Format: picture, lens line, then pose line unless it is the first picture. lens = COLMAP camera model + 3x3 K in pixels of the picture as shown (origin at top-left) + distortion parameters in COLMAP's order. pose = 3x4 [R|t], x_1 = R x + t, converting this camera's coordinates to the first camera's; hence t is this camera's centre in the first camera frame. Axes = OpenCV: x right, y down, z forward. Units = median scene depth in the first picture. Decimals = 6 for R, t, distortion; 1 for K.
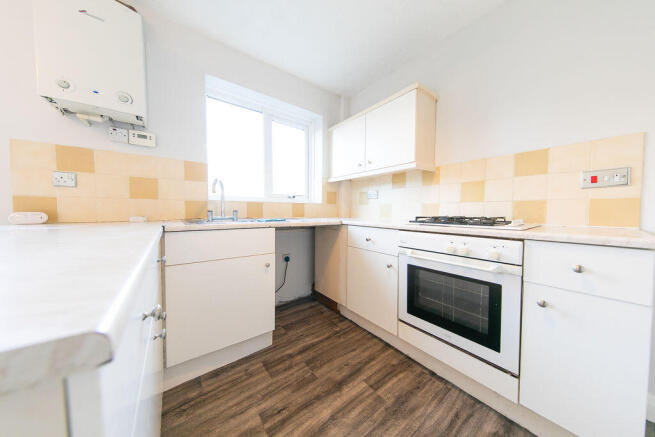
lens RADIAL K [[207.2, 0, 326.2], [0, 207.2, 218.1], [0, 0, 1]] dist [0.006144, -0.000080]
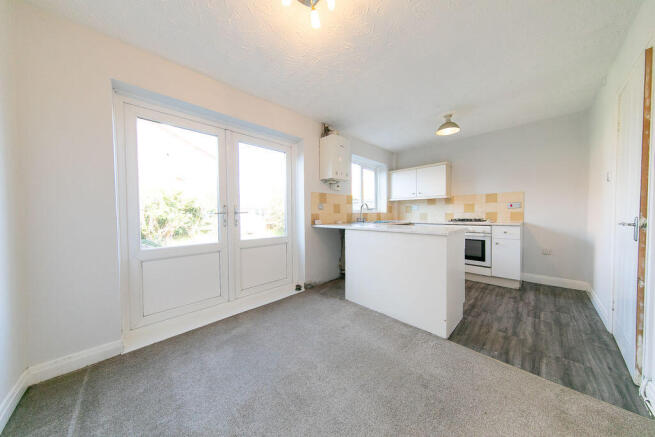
lens RADIAL K [[207.2, 0, 326.0], [0, 207.2, 216.0], [0, 0, 1]] dist [0.006144, -0.000080]
pose [[0.993363, -0.013284, 0.114255, -1.346527], [0.016509, 0.999490, -0.027326, -0.000780], [-0.113834, 0.029031, 0.993076, -1.316847]]
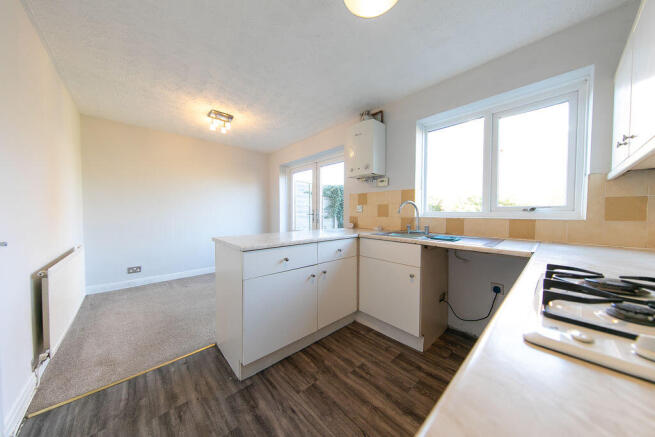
lens RADIAL K [[207.2, 0, 323.4], [0, 207.2, 220.8], [0, 0, 1]] dist [0.006144, -0.000080]
pose [[0.082883, 0.031070, -0.996075, 0.835907], [-0.041623, 0.998750, 0.027691, -0.093742], [0.995690, 0.039164, 0.084072, 0.406782]]
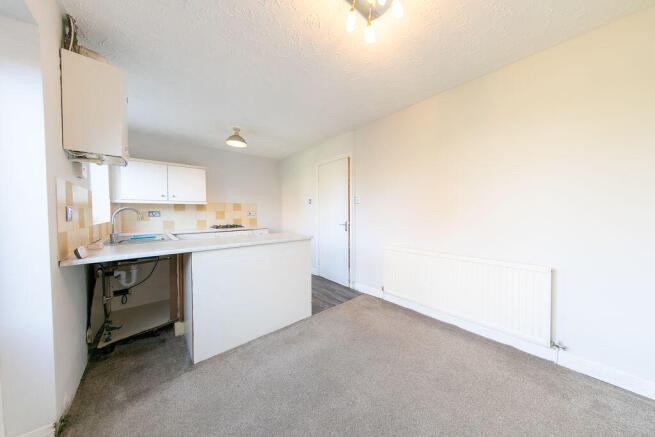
lens RADIAL K [[202.9, 0, 330.6], [0, 202.9, 217.3], [0, 0, 1]] dist [0.001666, 0.000074]
pose [[-0.068119, -0.024361, 0.997380, -2.133895], [0.049242, 0.998401, 0.027749, -0.118486], [-0.996461, 0.051003, -0.066811, -0.205764]]
